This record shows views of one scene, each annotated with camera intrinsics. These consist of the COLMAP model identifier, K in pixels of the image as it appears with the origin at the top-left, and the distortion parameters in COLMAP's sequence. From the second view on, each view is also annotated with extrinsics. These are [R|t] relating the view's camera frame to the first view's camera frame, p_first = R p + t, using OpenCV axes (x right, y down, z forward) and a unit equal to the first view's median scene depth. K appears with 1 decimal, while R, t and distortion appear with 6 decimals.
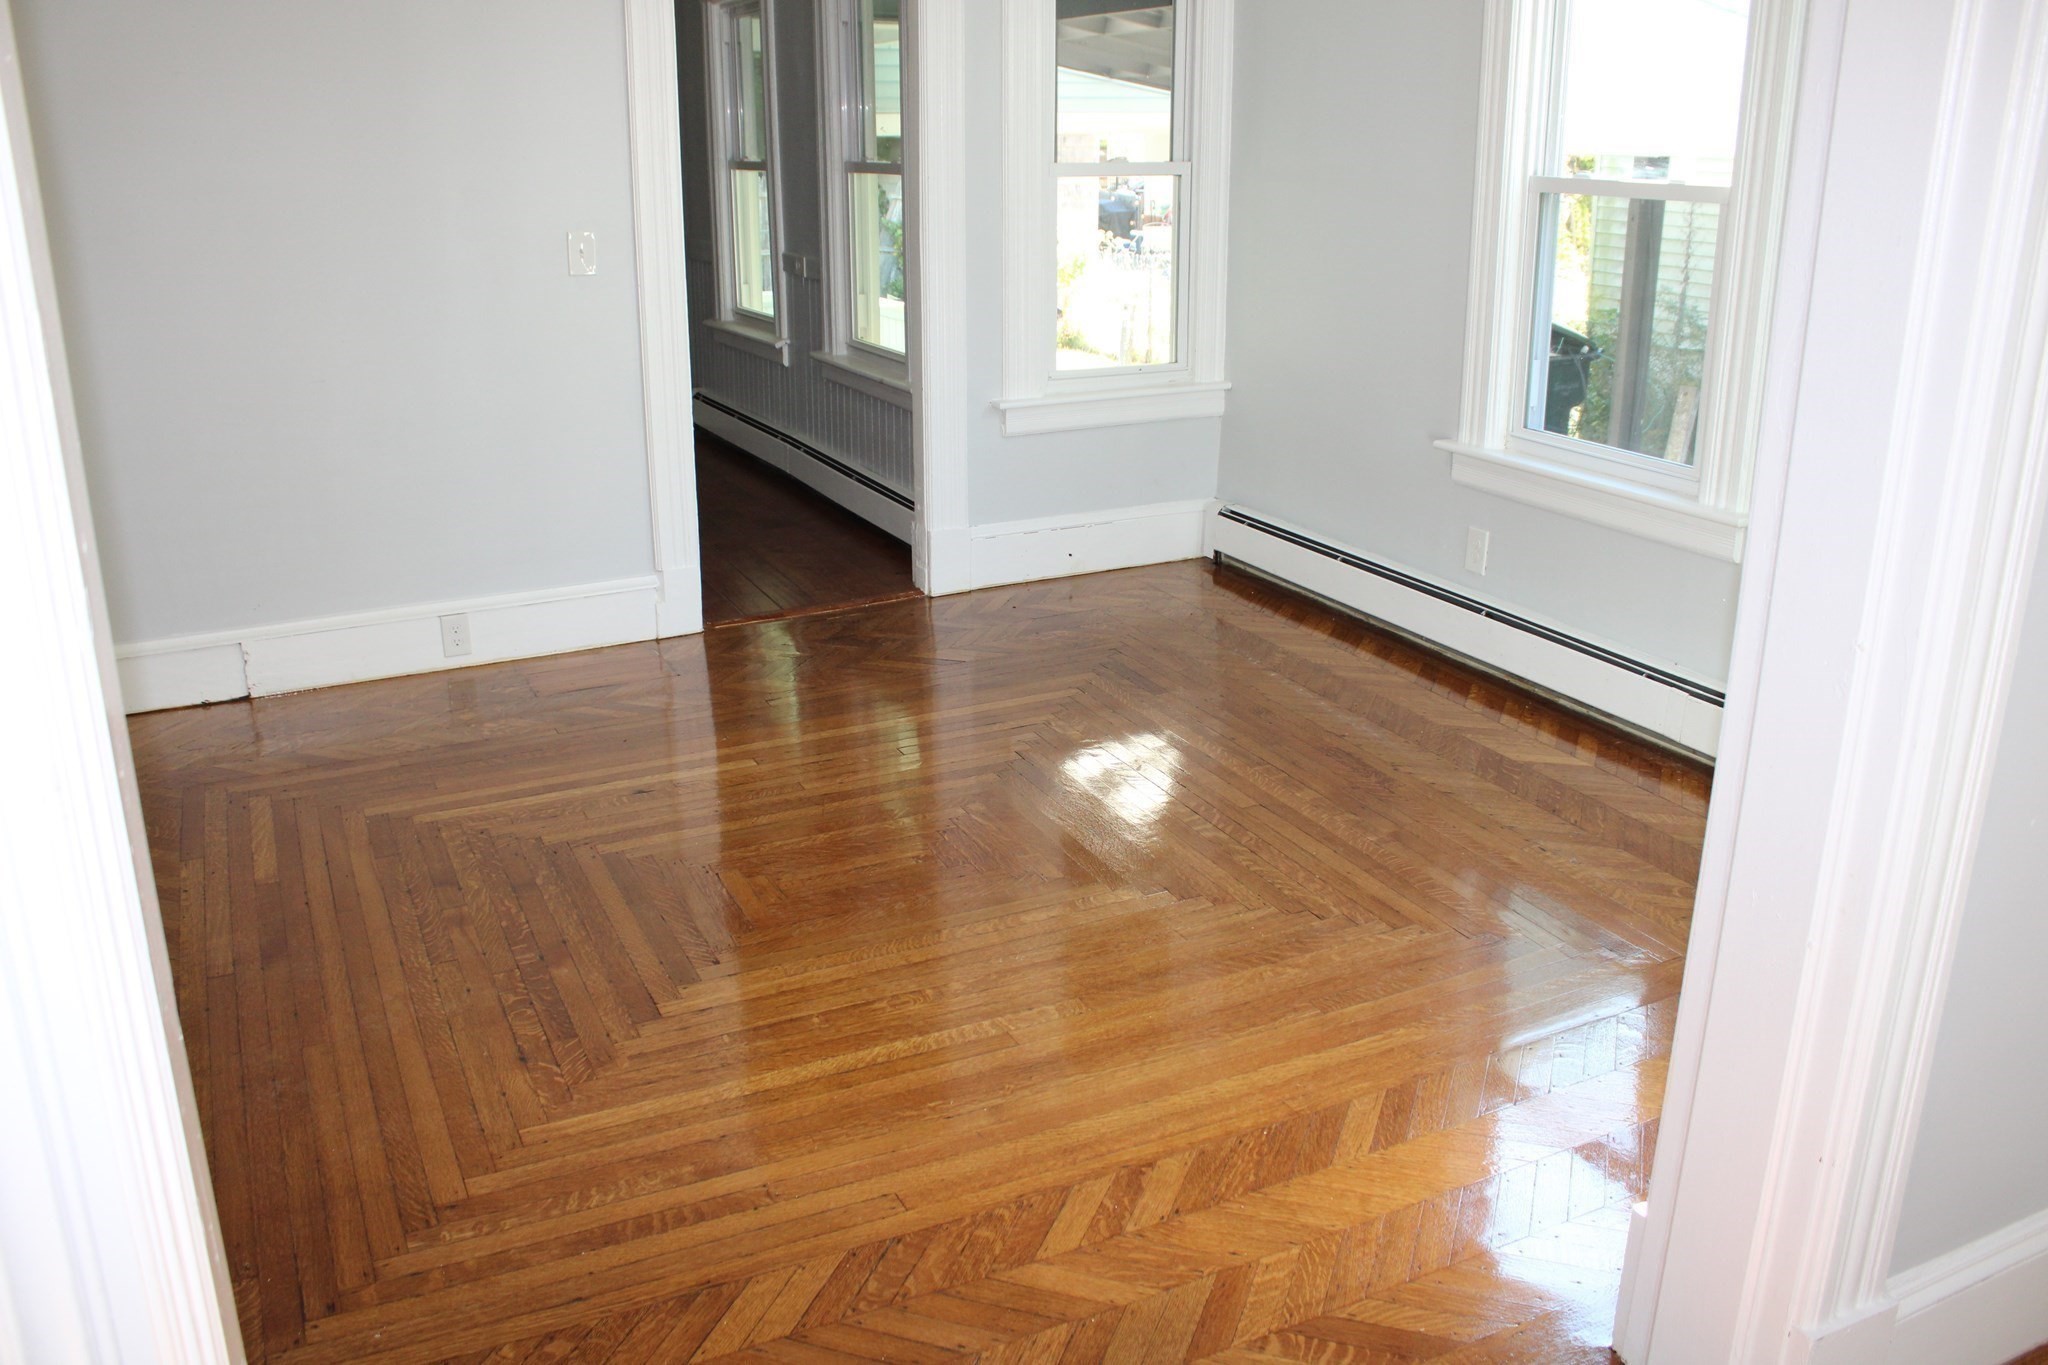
lens RADIAL K [[1733.2, 0, 1024.0], [0, 1733.2, 682.5], [0, 0, 1]] dist [-0.100843, 0.000717]
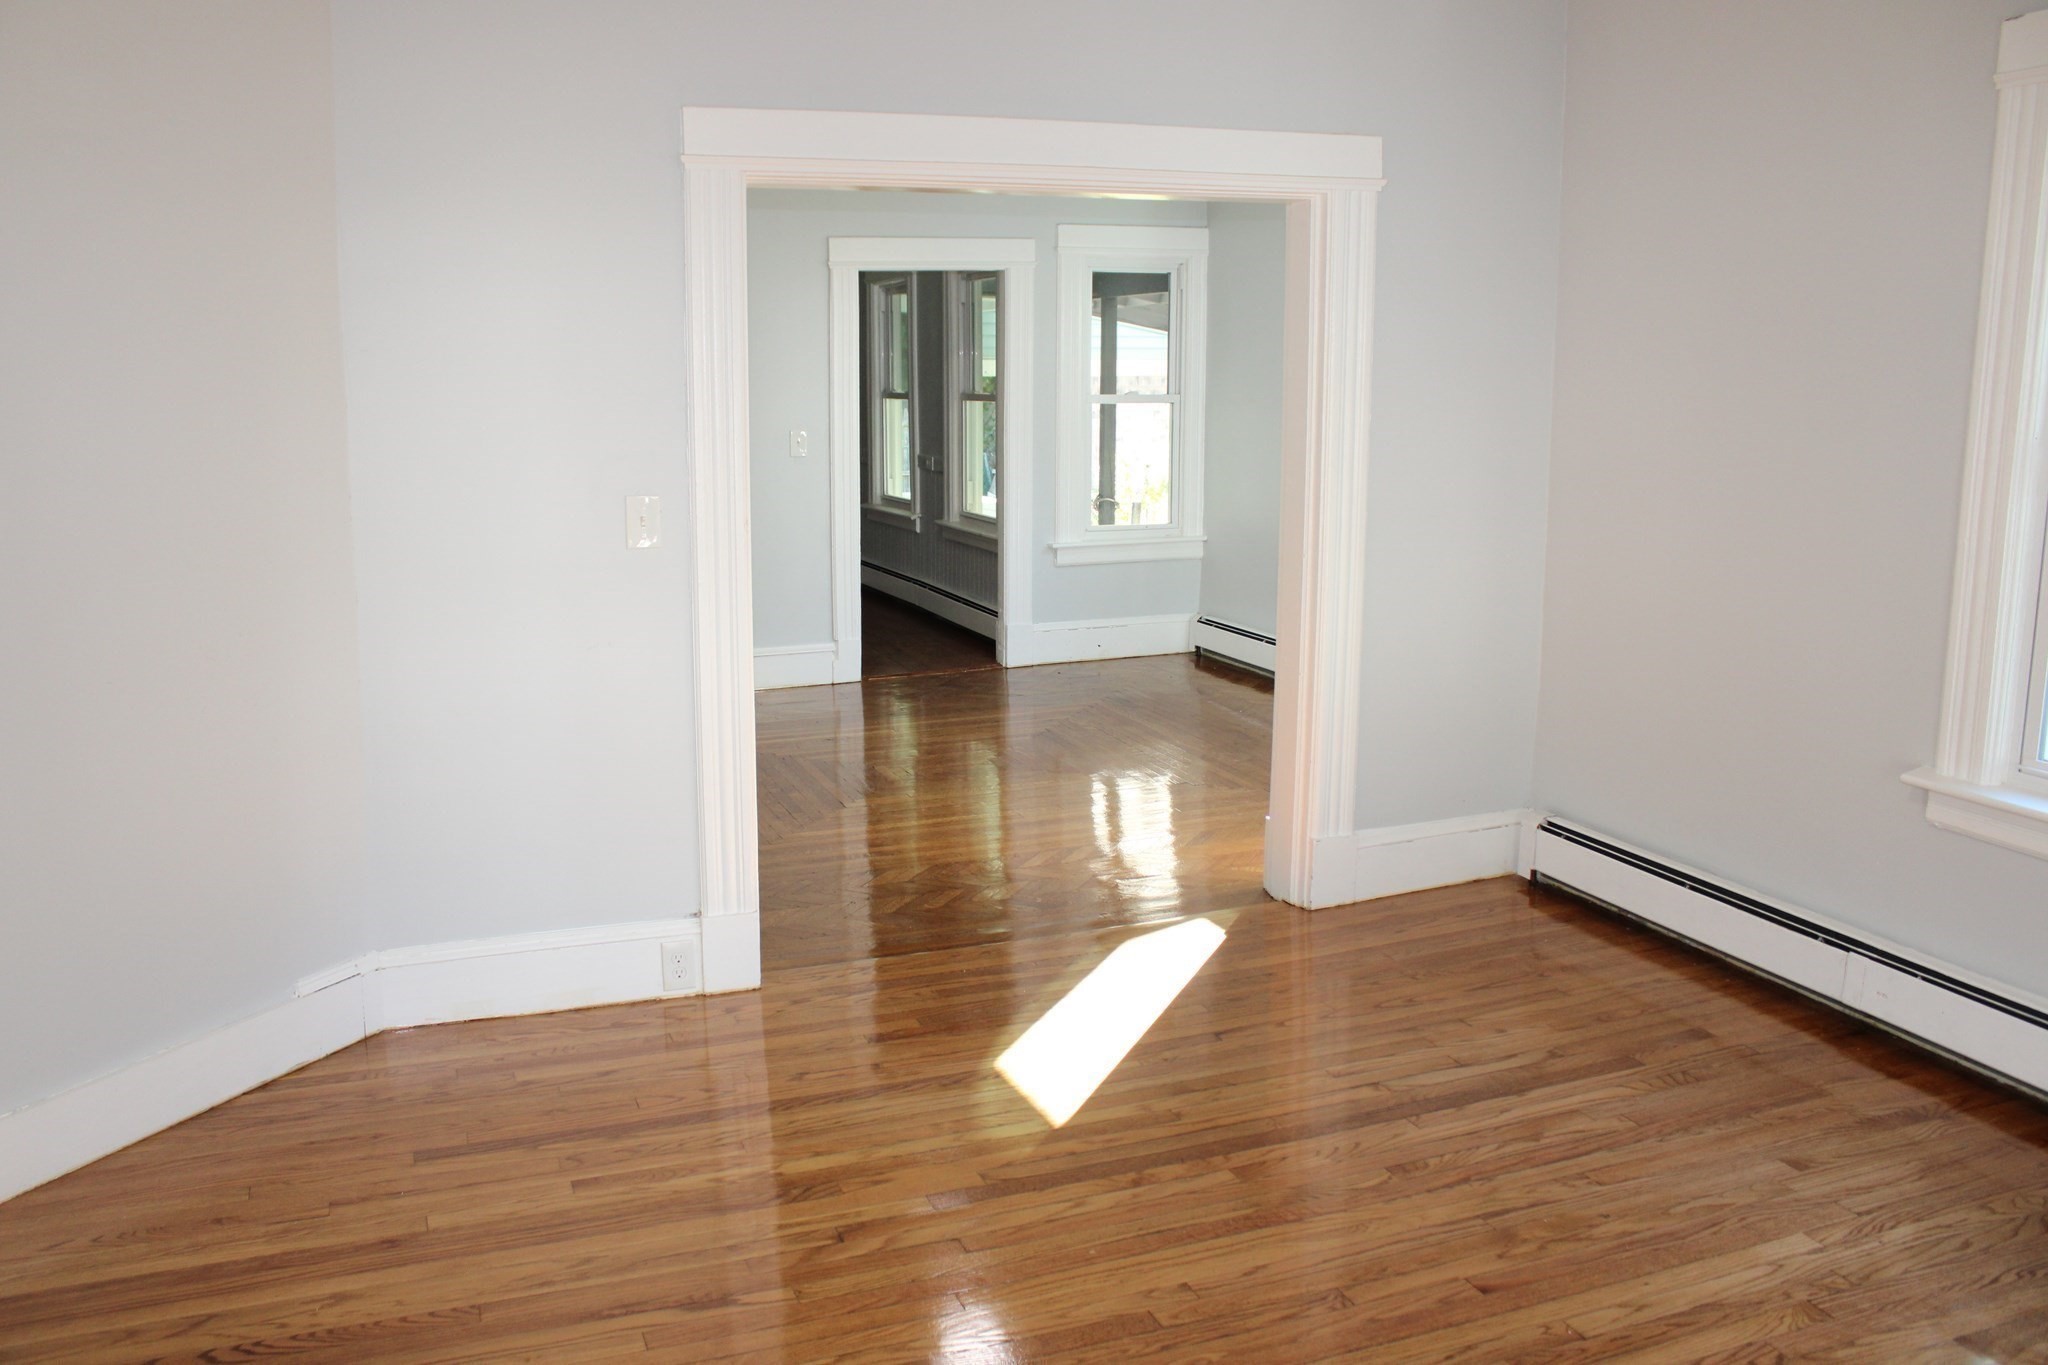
lens RADIAL K [[1709.5, 0, 1024.0], [0, 1709.5, 682.5], [0, 0, 1]] dist [0.001941, 0.002266]
pose [[0.997385, 0.018687, -0.069811, 0.063567], [-0.027690, 0.991086, -0.130313, 0.150363], [0.066753, 0.131905, 0.989012, -0.472709]]
